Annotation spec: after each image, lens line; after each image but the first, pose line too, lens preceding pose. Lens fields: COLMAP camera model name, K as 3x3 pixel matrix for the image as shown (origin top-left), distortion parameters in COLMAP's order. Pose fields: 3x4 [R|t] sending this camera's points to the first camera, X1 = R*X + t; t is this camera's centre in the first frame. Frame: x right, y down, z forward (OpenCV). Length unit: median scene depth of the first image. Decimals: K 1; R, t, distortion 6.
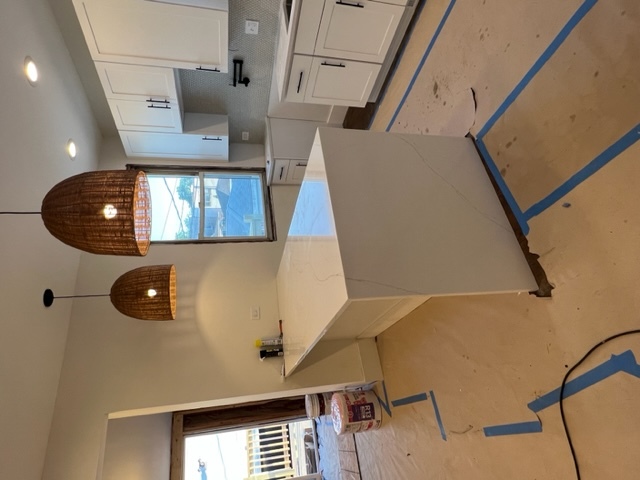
lens RADIAL K [[363.2, 0, 318.2], [0, 363.2, 240.3], [0, 0, 1]] dist [0.003728, 0.001561]
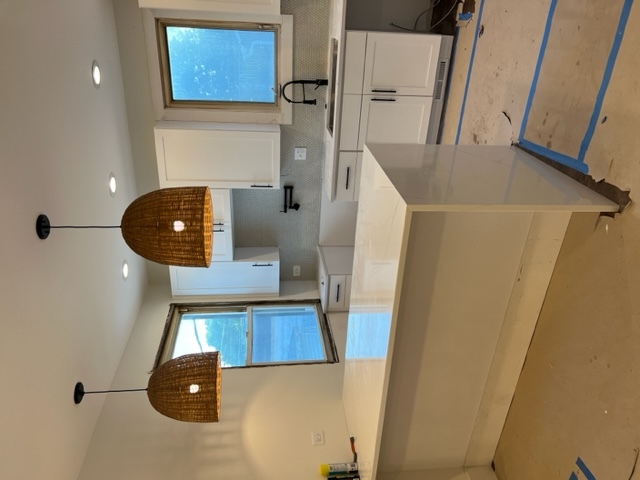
lens RADIAL K [[479.8, 0, 322.7], [0, 479.8, 236.0], [0, 0, 1]] dist [0.055463, -0.027277]
pose [[0.986678, -0.135500, -0.090036, -0.016468], [0.061250, 0.822115, -0.566017, 0.393591], [0.150715, 0.552962, 0.819462, -0.040147]]
